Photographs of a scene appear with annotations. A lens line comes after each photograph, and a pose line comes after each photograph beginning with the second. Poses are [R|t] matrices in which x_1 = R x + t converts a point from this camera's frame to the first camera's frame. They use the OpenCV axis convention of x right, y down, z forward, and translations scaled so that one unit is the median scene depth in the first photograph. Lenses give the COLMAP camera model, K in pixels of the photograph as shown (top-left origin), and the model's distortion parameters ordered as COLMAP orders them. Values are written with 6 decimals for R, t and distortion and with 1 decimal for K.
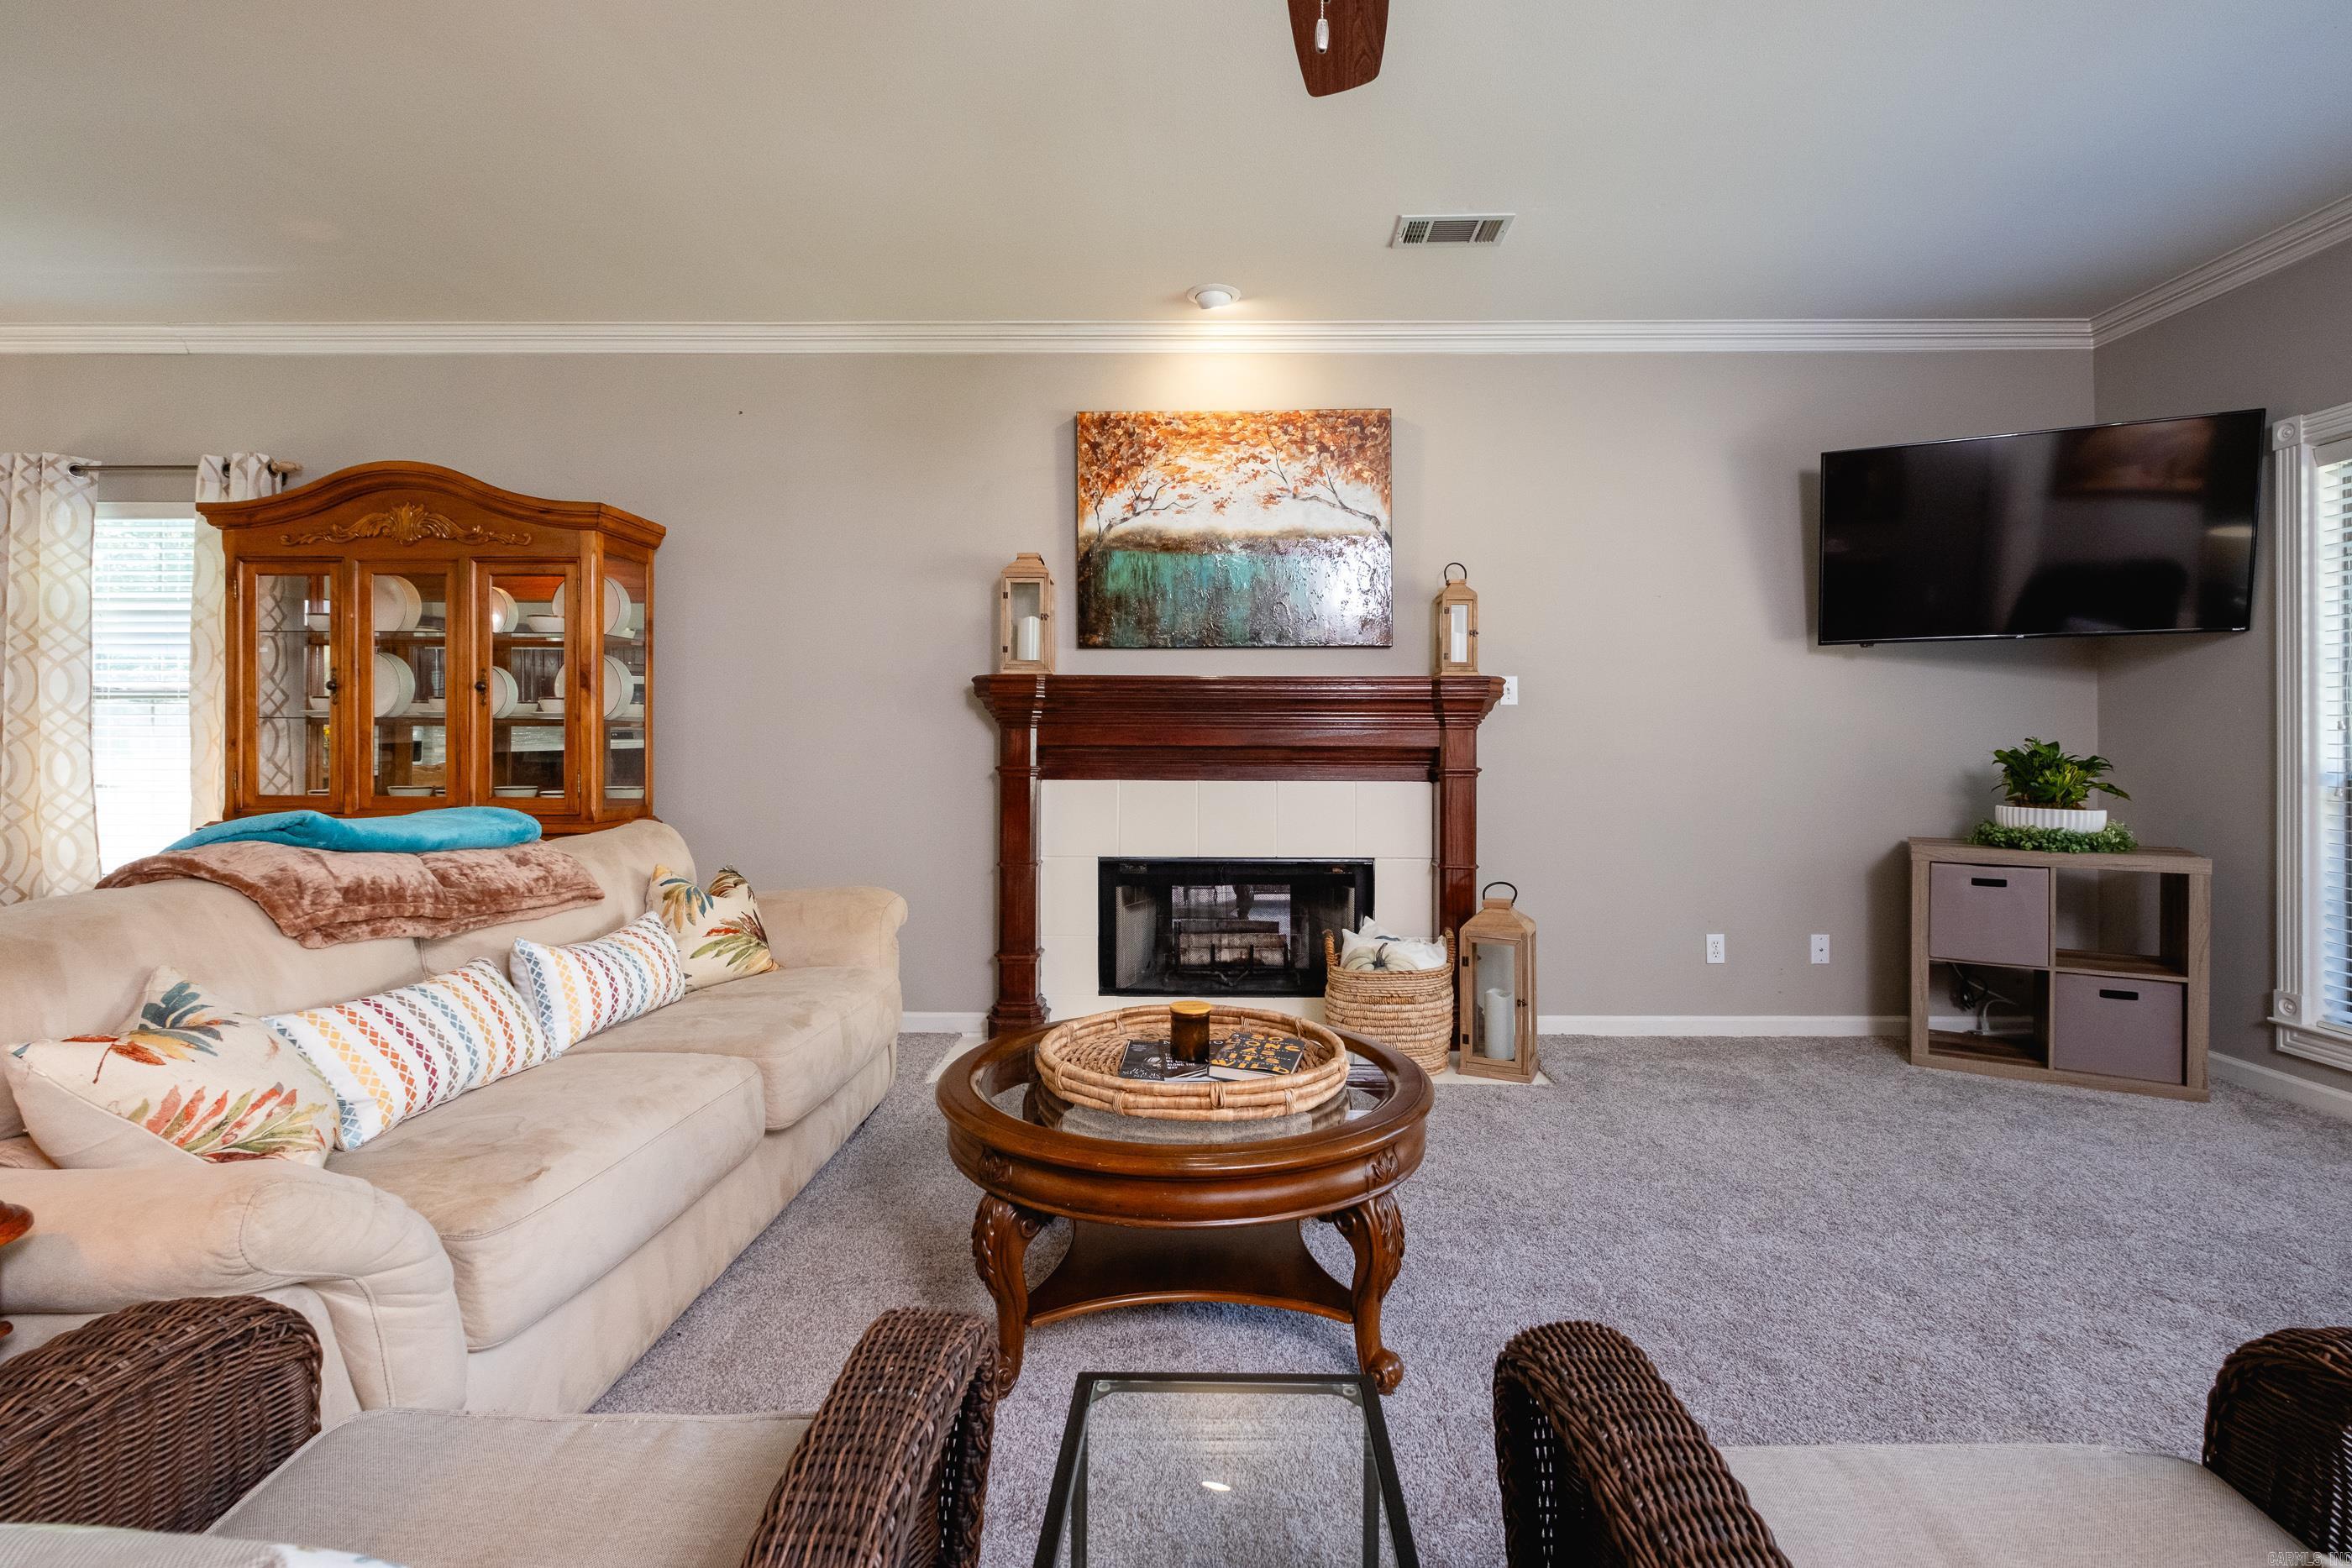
lens RADIAL K [[1078.1, 0, 1183.5], [0, 1078.1, 747.5], [0, 0, 1]] dist [-0.000594, -0.000878]
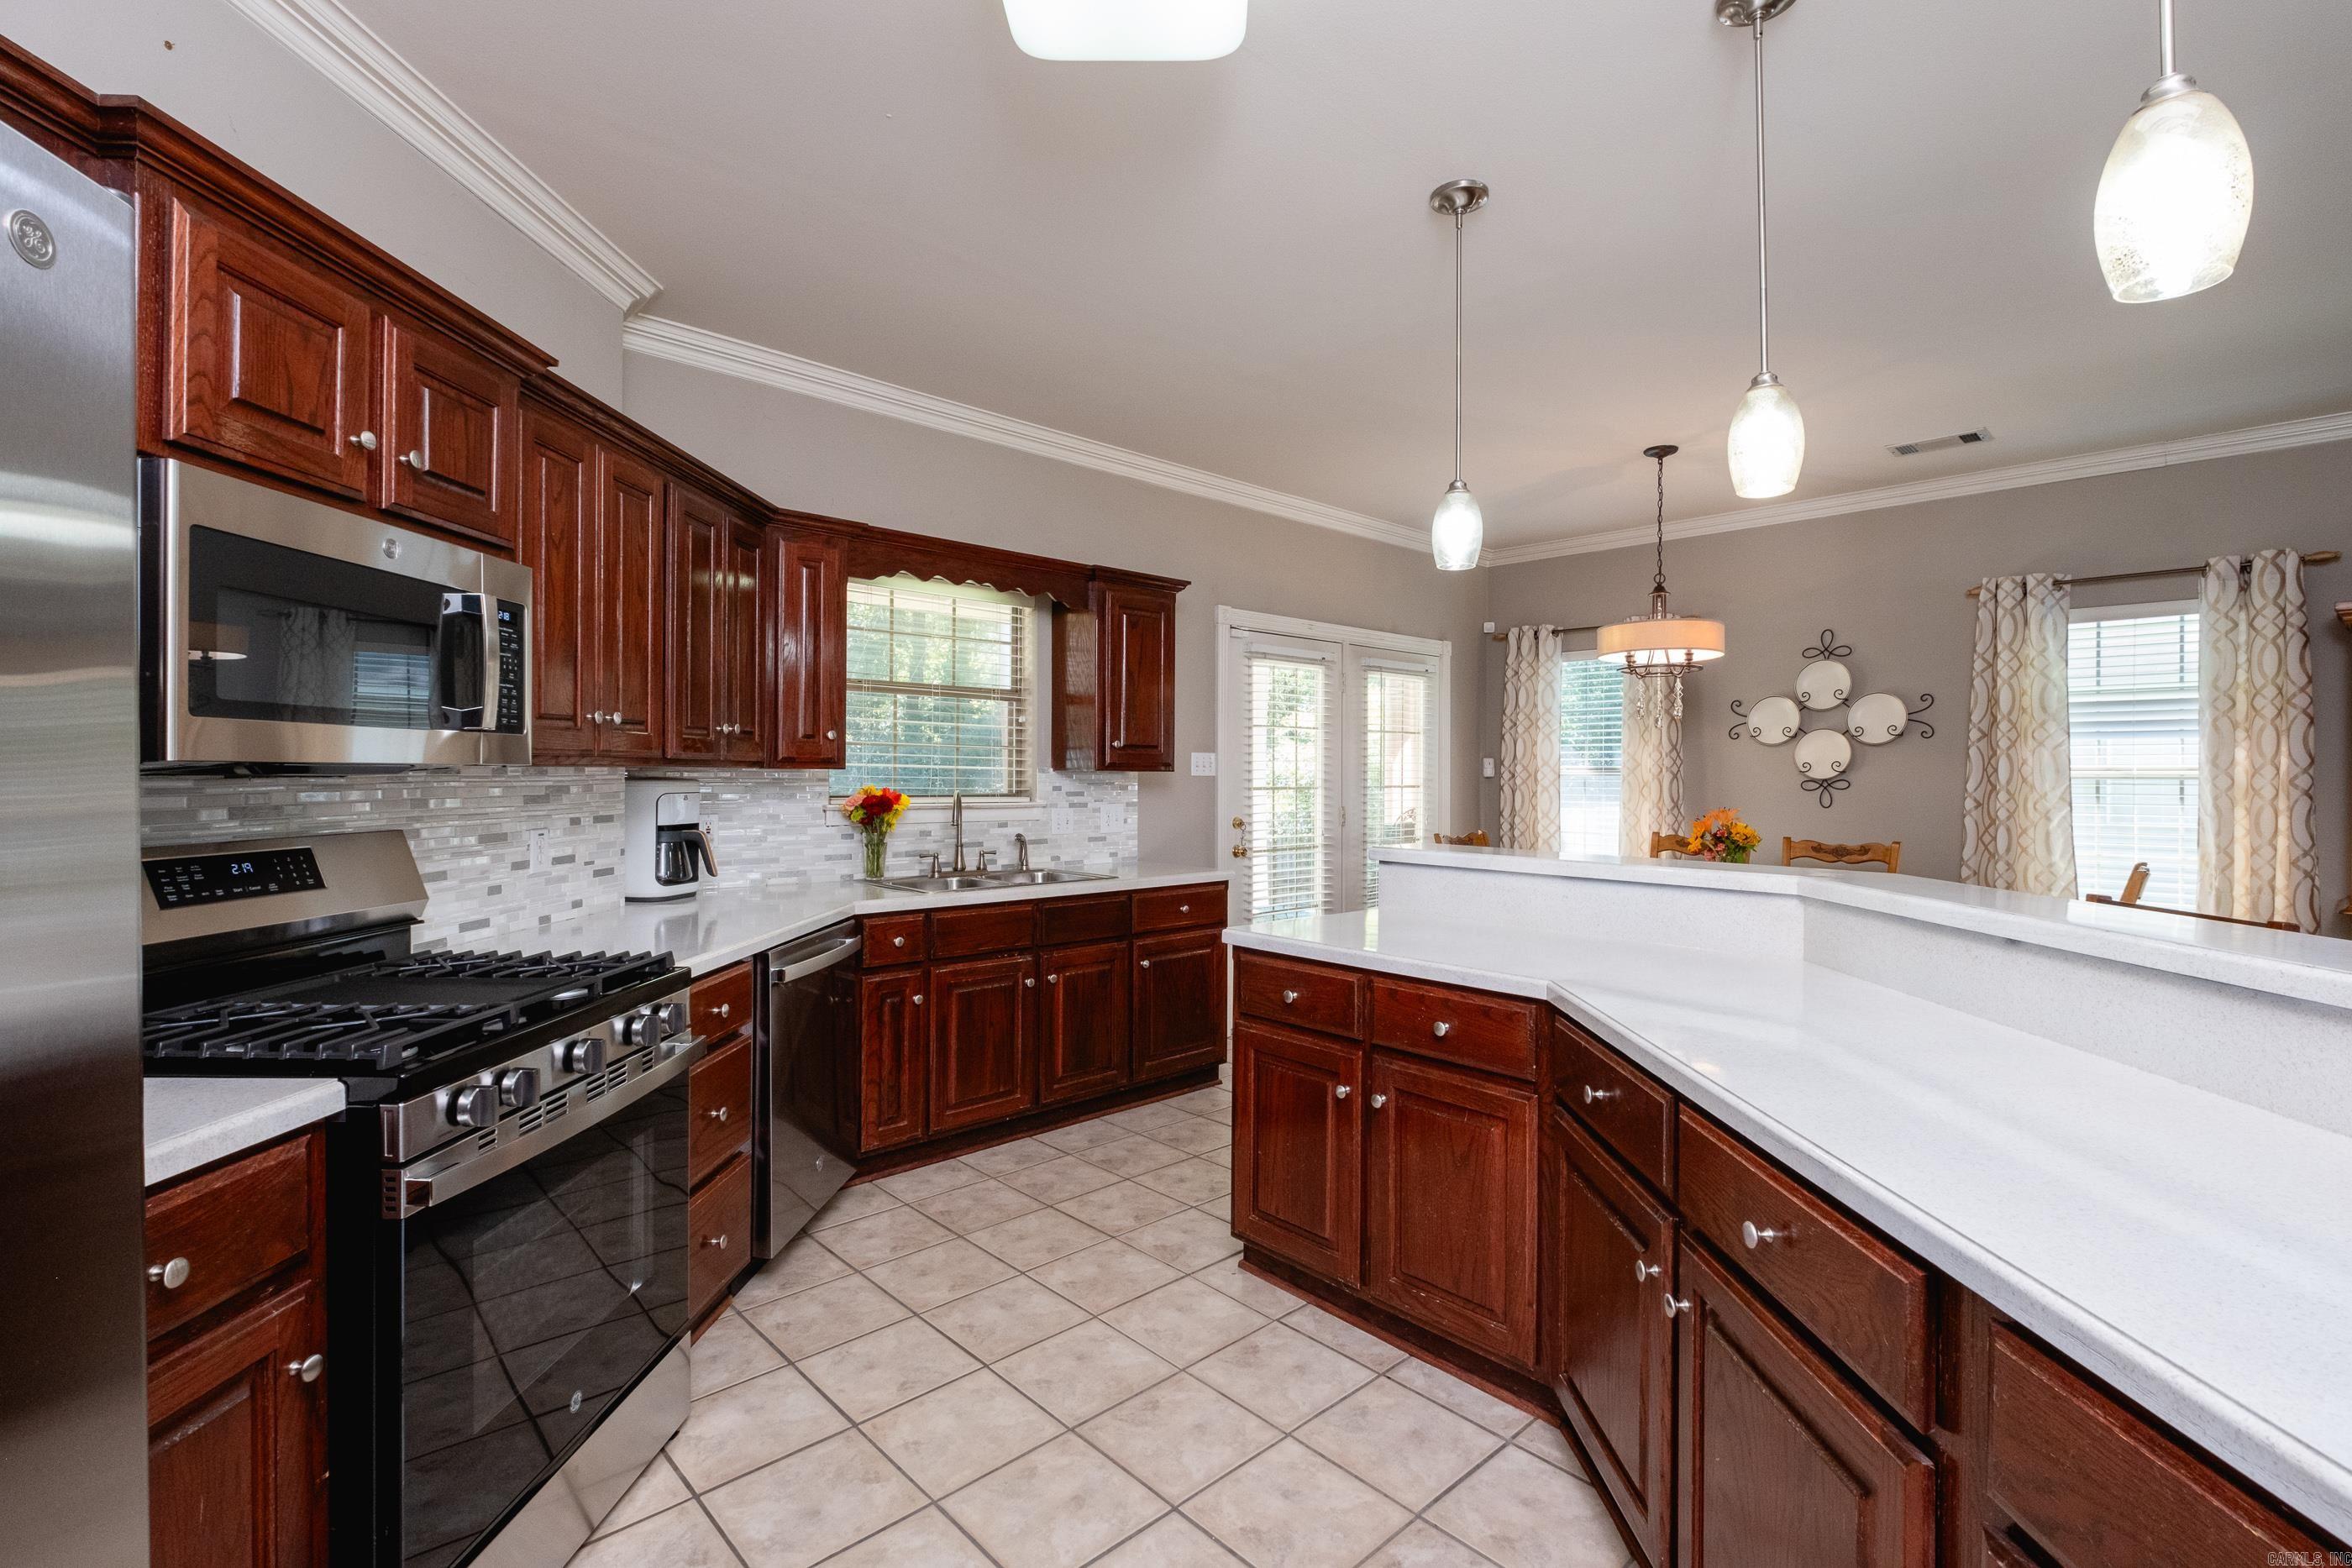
lens RADIAL K [[1072.1, 0, 1188.3], [0, 1072.1, 778.1], [0, 0, 1]] dist [-0.003224, -0.000224]
pose [[0.690378, 0.001079, -0.723448, -0.841947], [0.000754, 0.999997, 0.002211, -0.052186], [0.723448, -0.002072, 0.690375, -0.480072]]
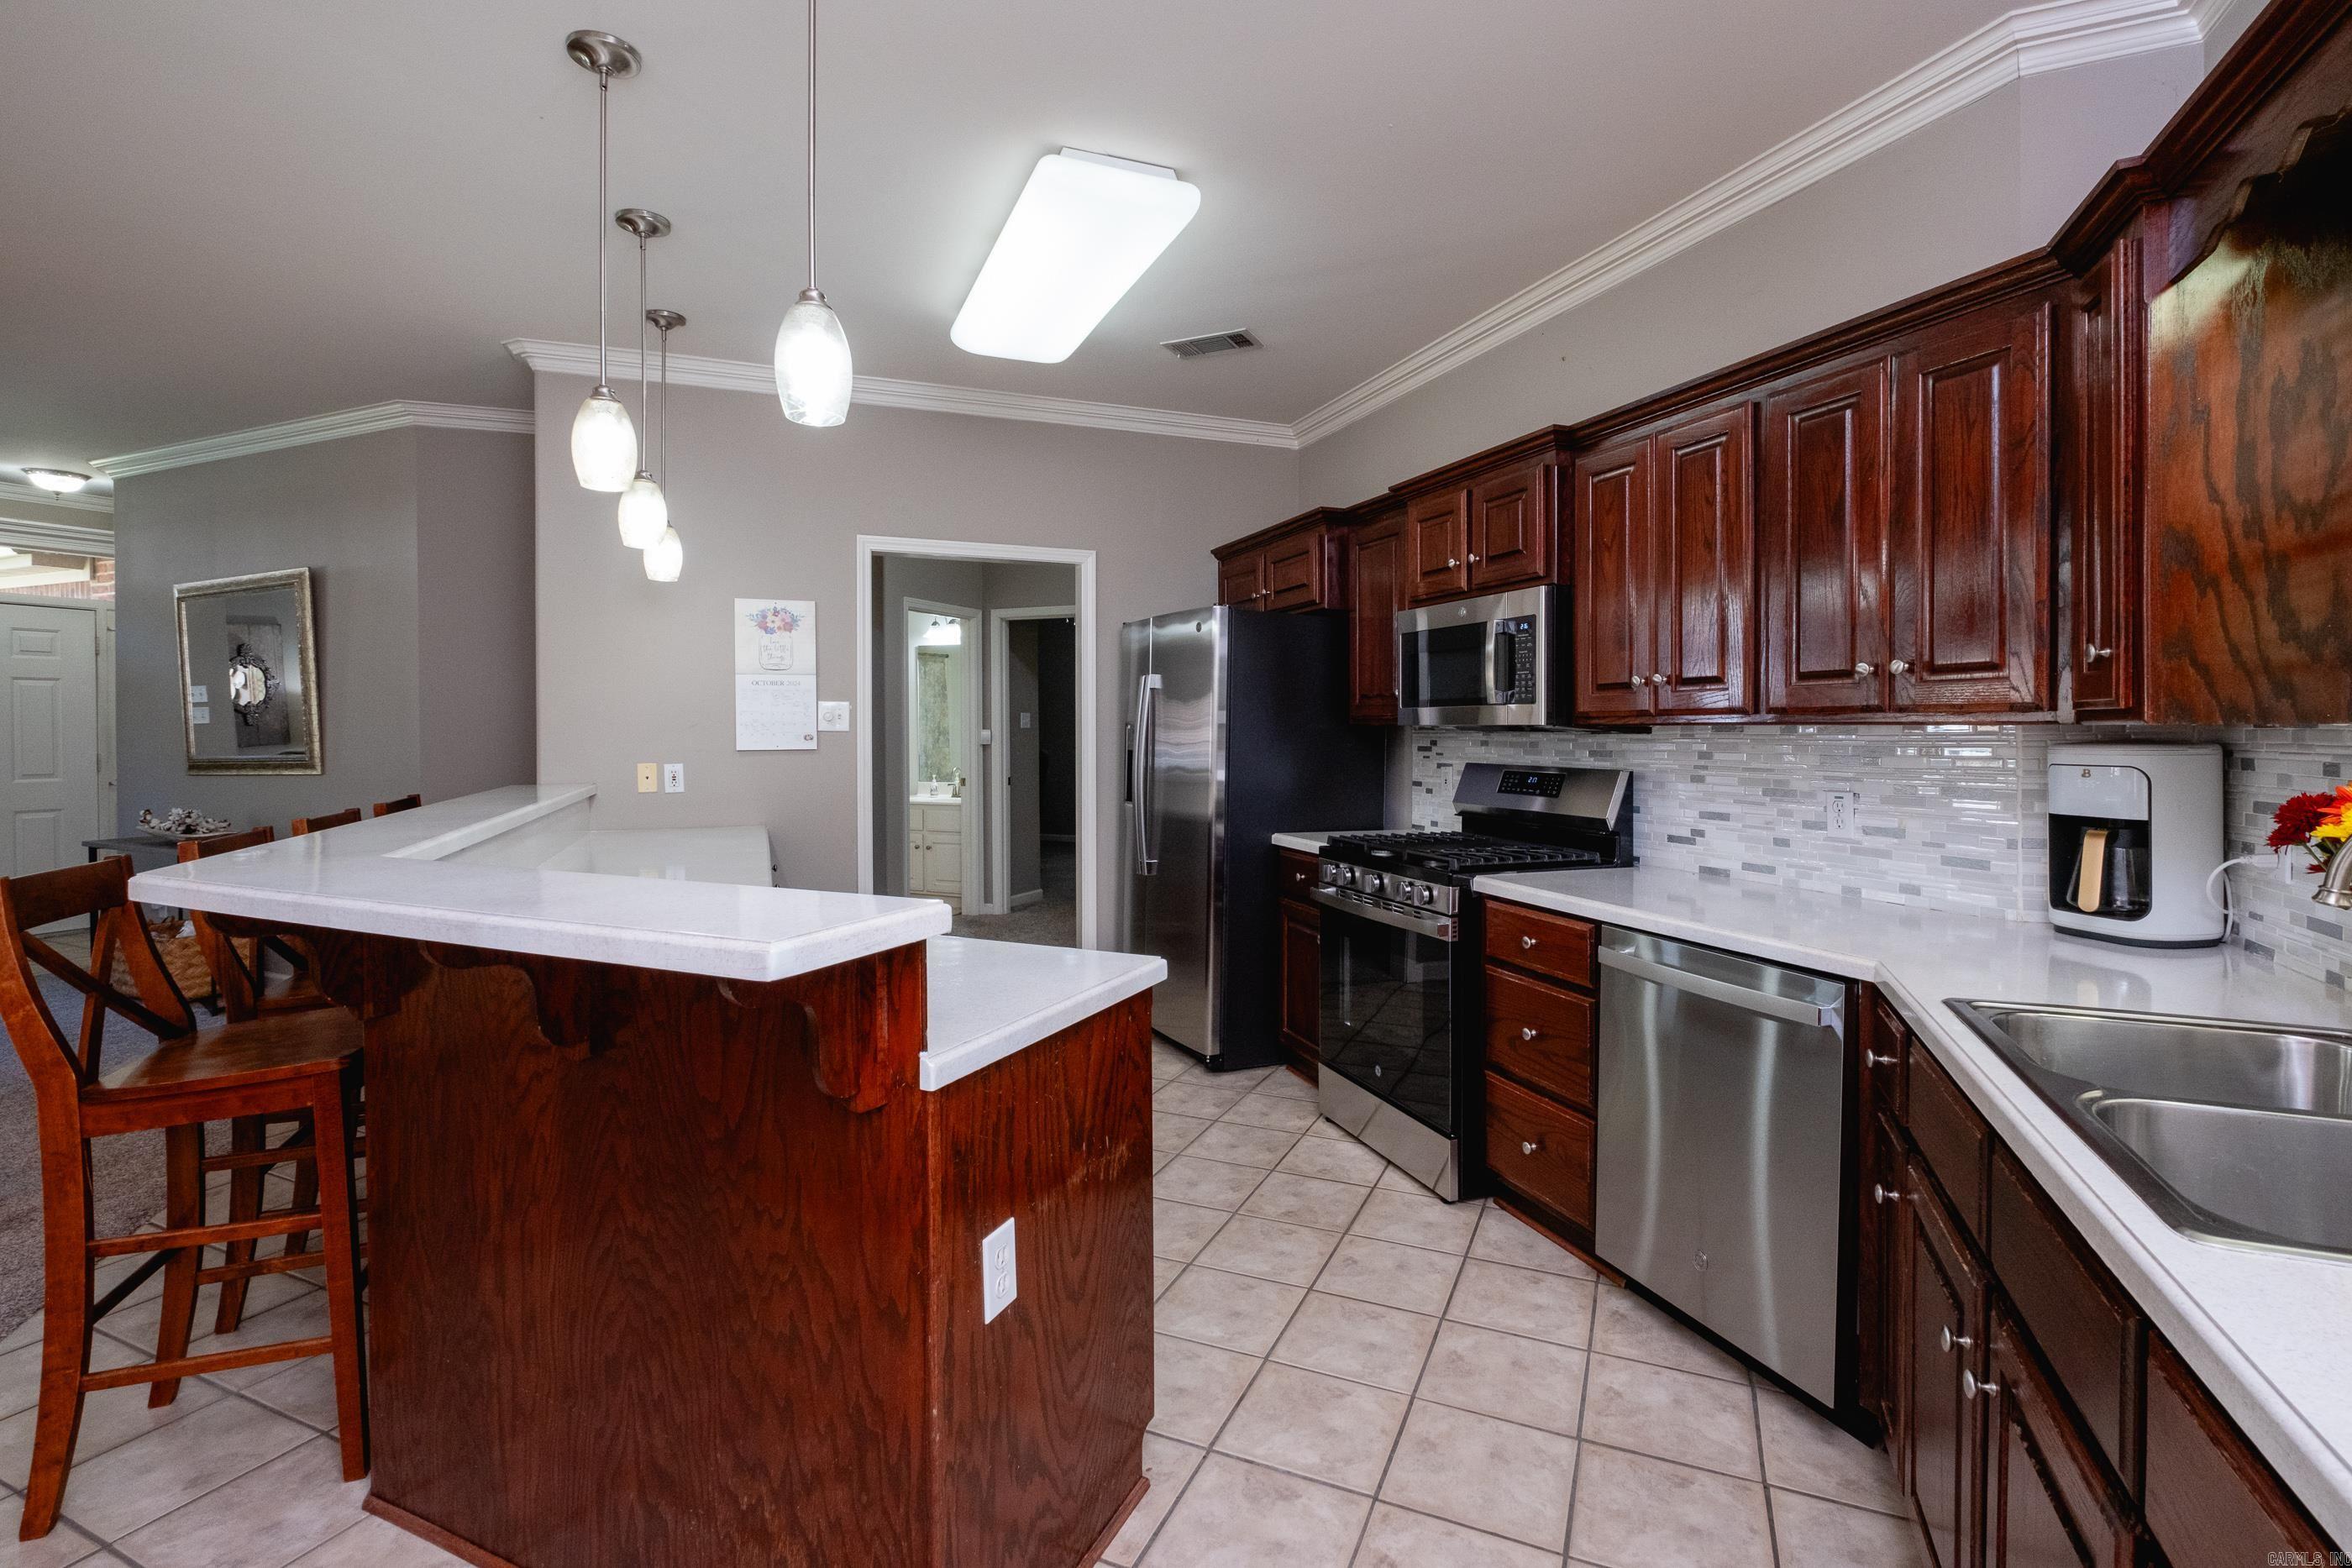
lens RADIAL K [[1081.5, 0, 1197.3], [0, 1081.5, 731.6], [0, 0, 1]] dist [-0.001729, -0.000511]
pose [[-0.921434, -0.007113, 0.388471, -1.503741], [-0.006275, 0.999974, 0.003427, -0.054250], [-0.388485, 0.000720, -0.921455, 0.419466]]
